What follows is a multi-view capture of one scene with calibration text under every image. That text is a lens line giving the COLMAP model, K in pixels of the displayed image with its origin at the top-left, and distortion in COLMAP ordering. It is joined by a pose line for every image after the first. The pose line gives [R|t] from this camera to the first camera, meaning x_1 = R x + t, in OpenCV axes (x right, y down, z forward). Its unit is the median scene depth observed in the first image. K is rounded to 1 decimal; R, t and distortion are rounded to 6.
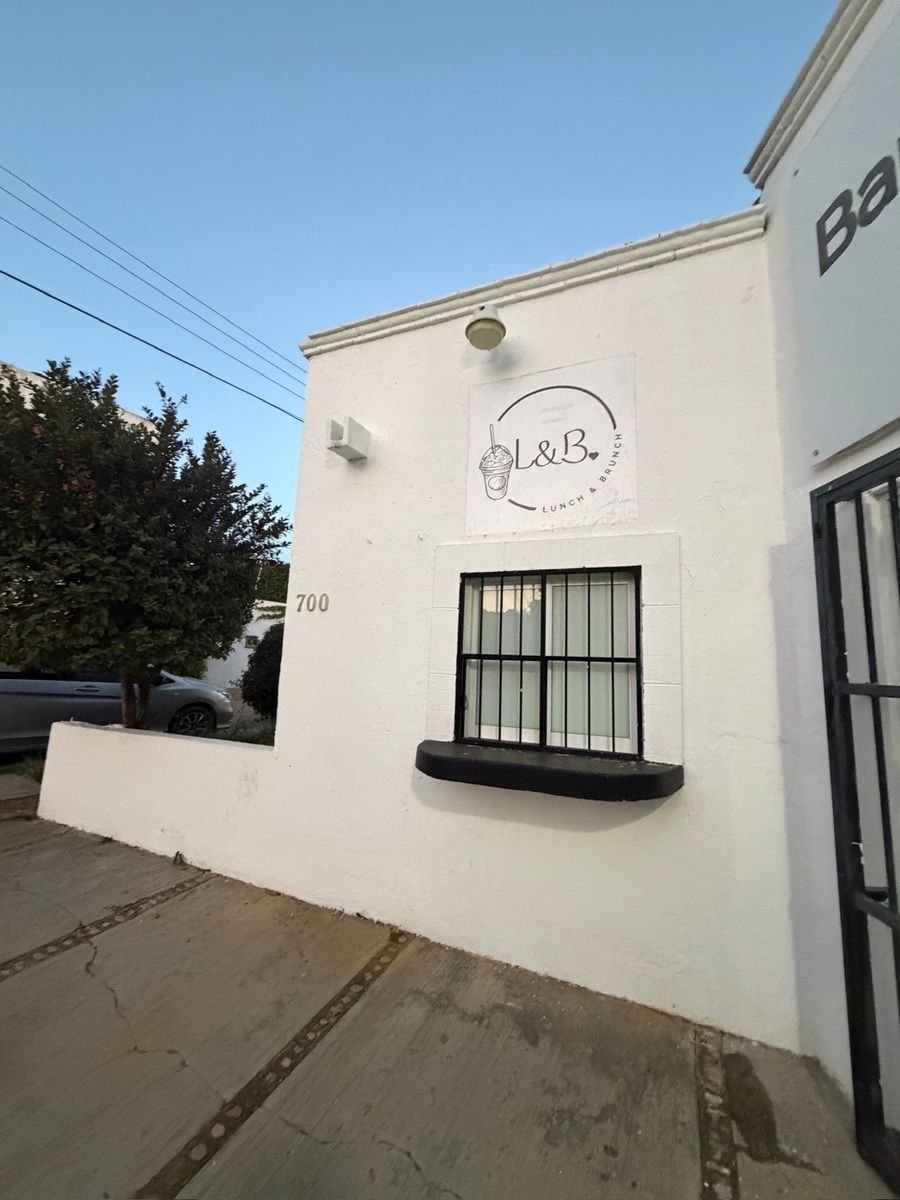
lens RADIAL K [[478.4, 0, 452.0], [0, 478.4, 597.3], [0, 0, 1]] dist [0.000620, -0.000150]
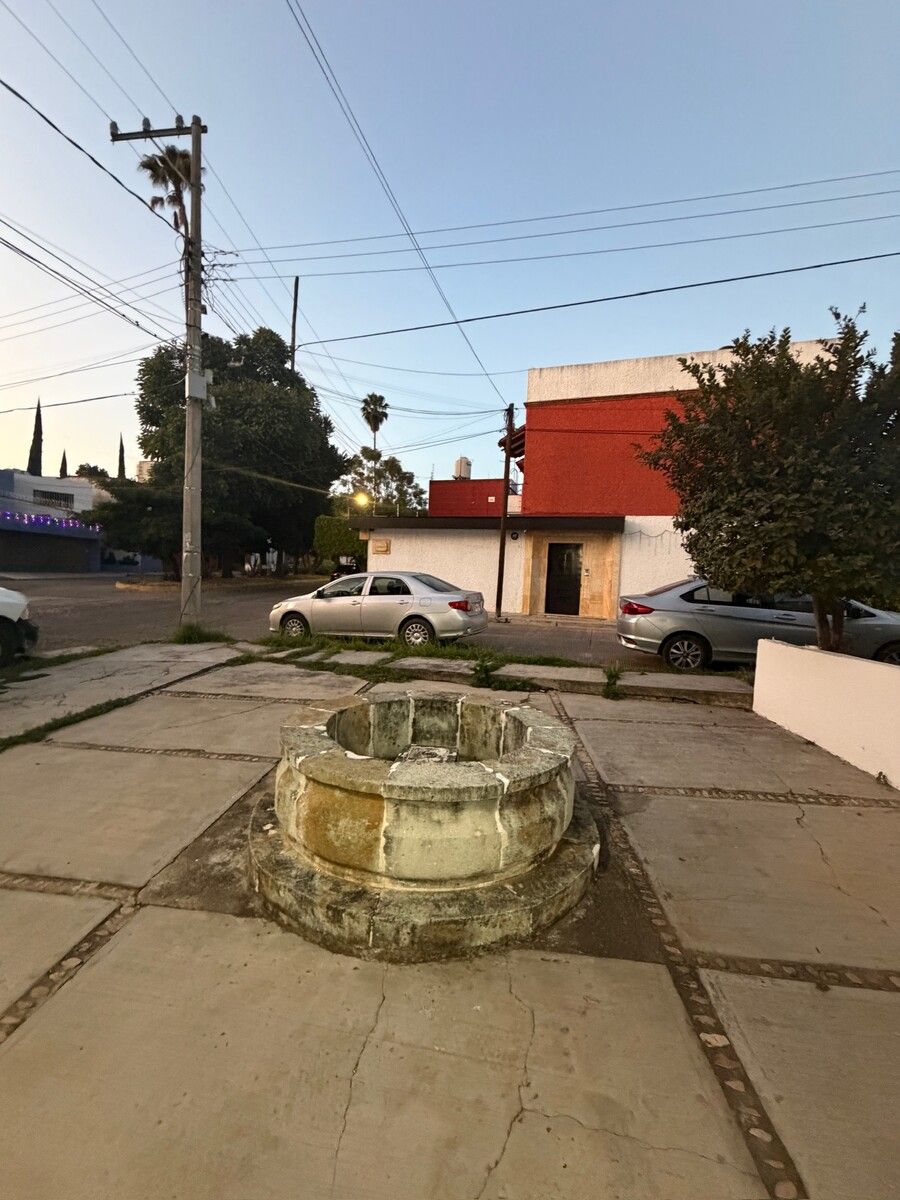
lens RADIAL K [[478.4, 0, 450.9], [0, 478.4, 601.8], [0, 0, 1]] dist [0.000620, -0.000150]
pose [[0.308587, 0.017896, -0.951028, 0.112450], [0.109076, 0.992562, 0.054070, 0.017564], [0.944921, -0.120420, 0.304340, -0.138477]]
